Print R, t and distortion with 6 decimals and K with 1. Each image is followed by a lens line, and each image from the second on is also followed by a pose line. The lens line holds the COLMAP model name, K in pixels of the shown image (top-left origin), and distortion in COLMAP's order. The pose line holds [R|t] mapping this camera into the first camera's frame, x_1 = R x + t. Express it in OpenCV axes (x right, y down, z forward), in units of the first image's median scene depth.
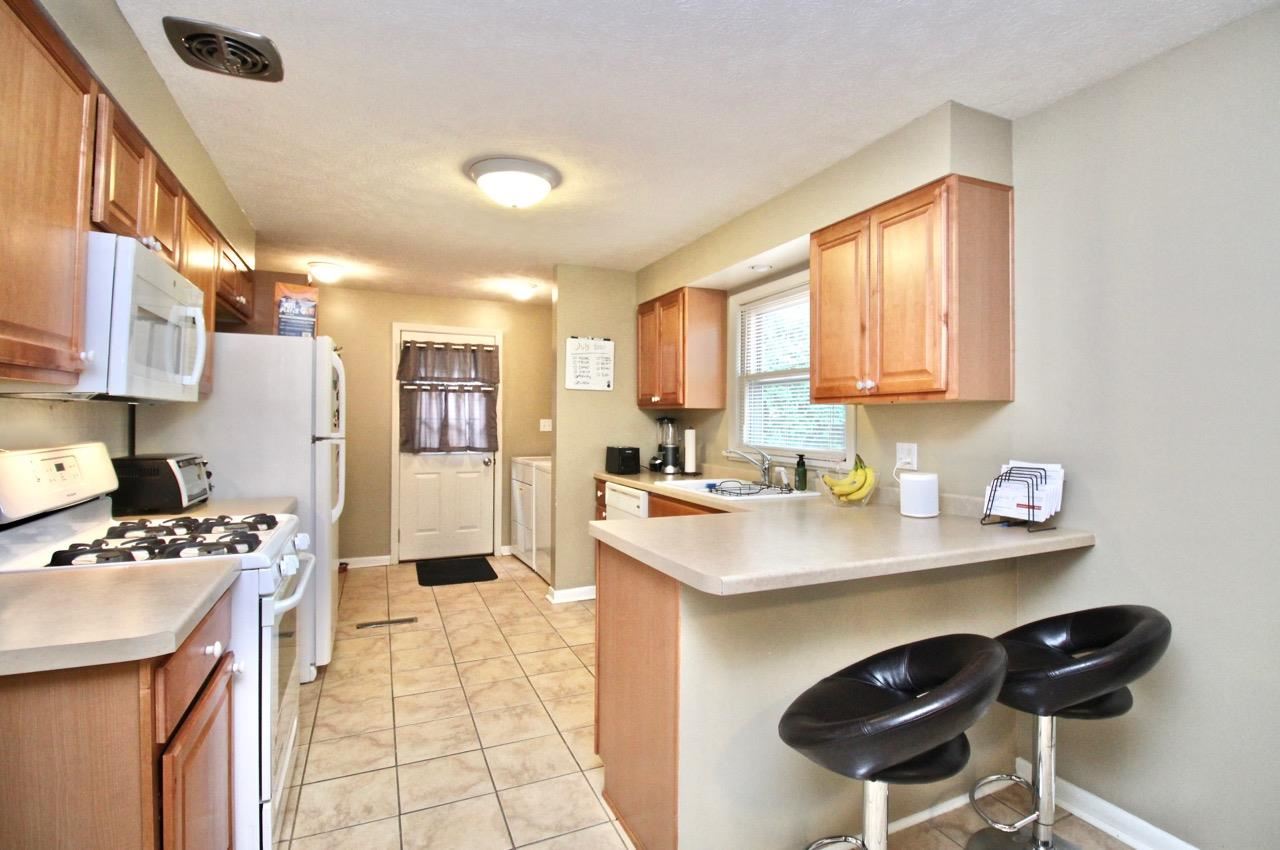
lens RADIAL K [[616.9, 0, 645.3], [0, 616.9, 417.8], [0, 0, 1]] dist [-0.000405, -0.000459]
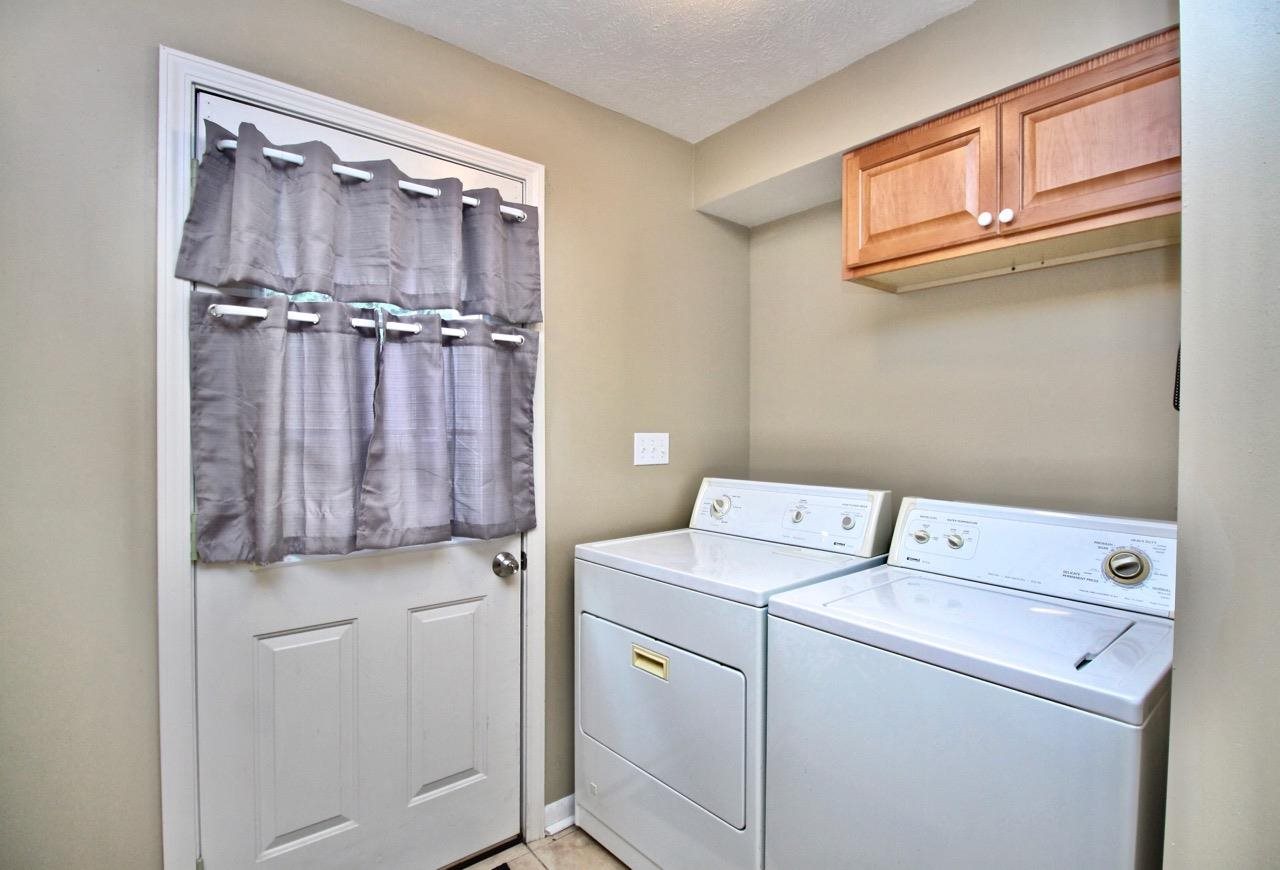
lens RADIAL K [[605.8, 0, 642.3], [0, 605.8, 439.5], [0, 0, 1]] dist [-0.013654, 0.000026]
pose [[0.961927, -0.002525, 0.273294, -0.374109], [-0.002232, 0.999851, 0.017096, -0.000398], [-0.273297, -0.017056, 0.961779, 0.925261]]
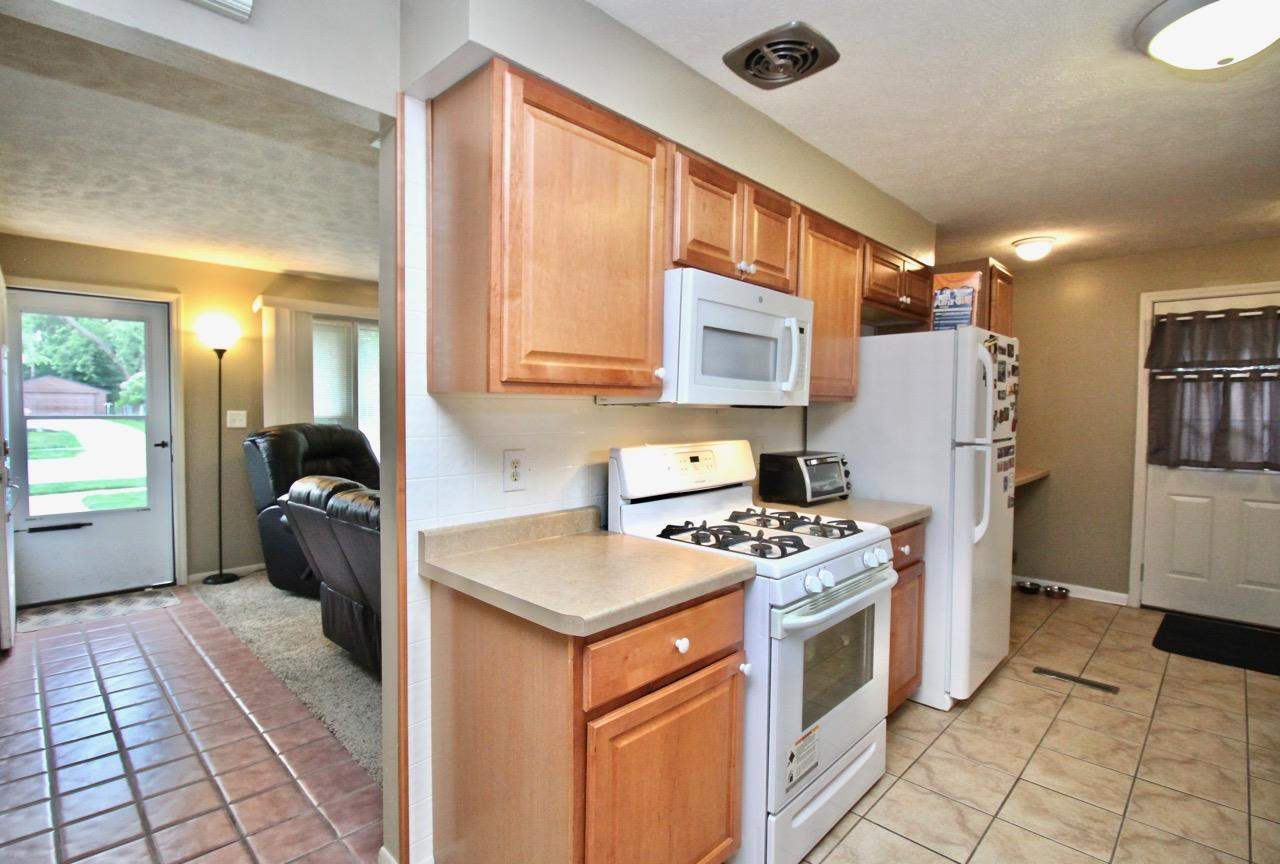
lens RADIAL K [[613.0, 0, 640.0], [0, 613.0, 432.0], [0, 0, 1]] dist [0.001703, -0.011421]
pose [[0.377783, 0.034684, -0.925244, 0.078832], [-0.004235, 0.999352, 0.035732, -0.009418], [0.925884, -0.009581, 0.377686, 0.180723]]
